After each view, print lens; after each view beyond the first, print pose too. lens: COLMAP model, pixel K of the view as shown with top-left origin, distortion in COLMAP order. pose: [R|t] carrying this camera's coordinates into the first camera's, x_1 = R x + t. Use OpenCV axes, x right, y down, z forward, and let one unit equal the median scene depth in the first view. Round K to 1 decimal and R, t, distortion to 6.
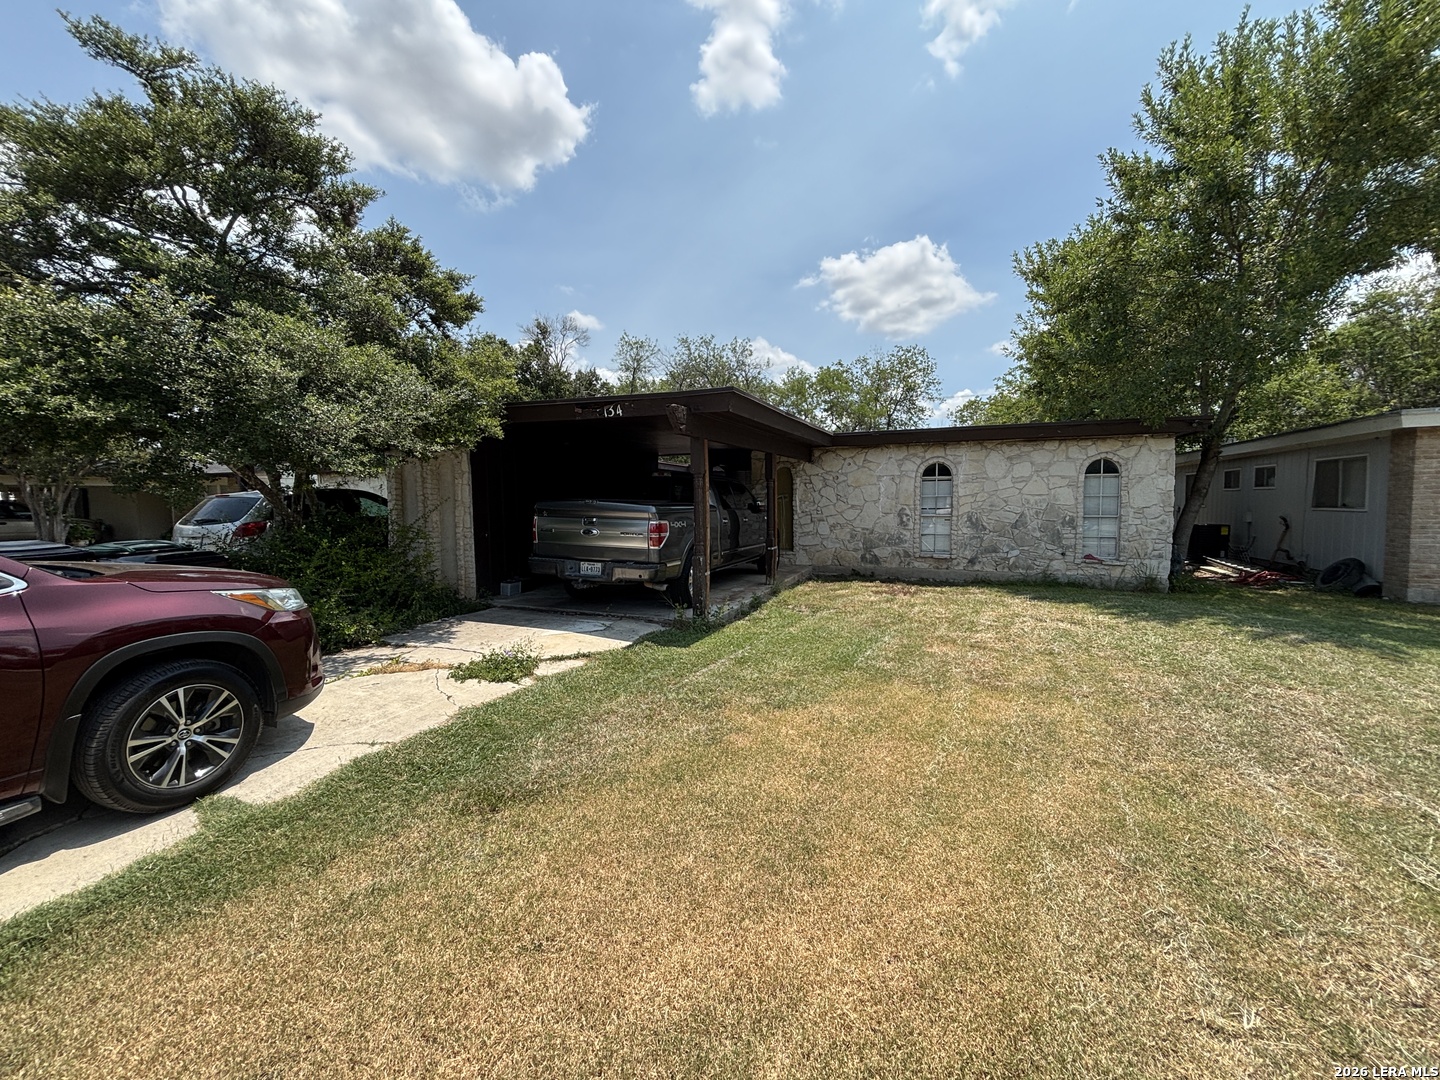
lens RADIAL K [[572.2, 0, 720.0], [0, 572.2, 540.0], [0, 0, 1]] dist [0.001050, 0.000164]
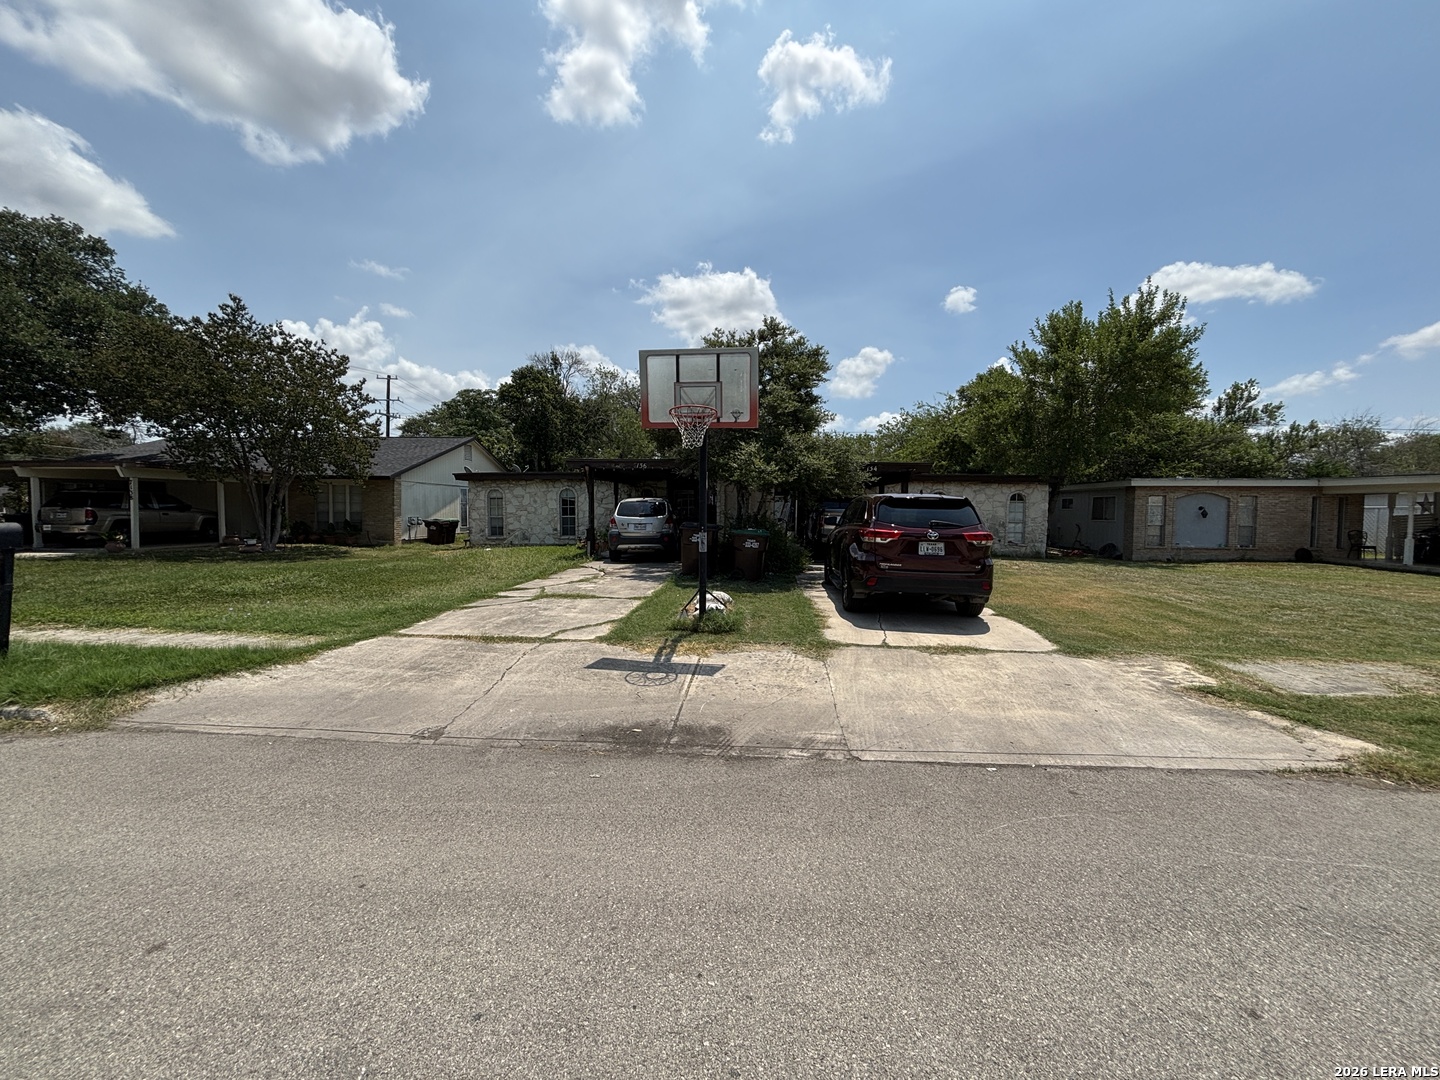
lens RADIAL K [[572.2, 0, 720.0], [0, 572.2, 540.0], [0, 0, 1]] dist [0.001050, 0.000164]
pose [[0.952978, 0.007072, 0.302958, -0.344329], [-0.002999, 0.999899, -0.013908, 0.019650], [-0.303025, 0.012346, 0.952903, -0.221631]]
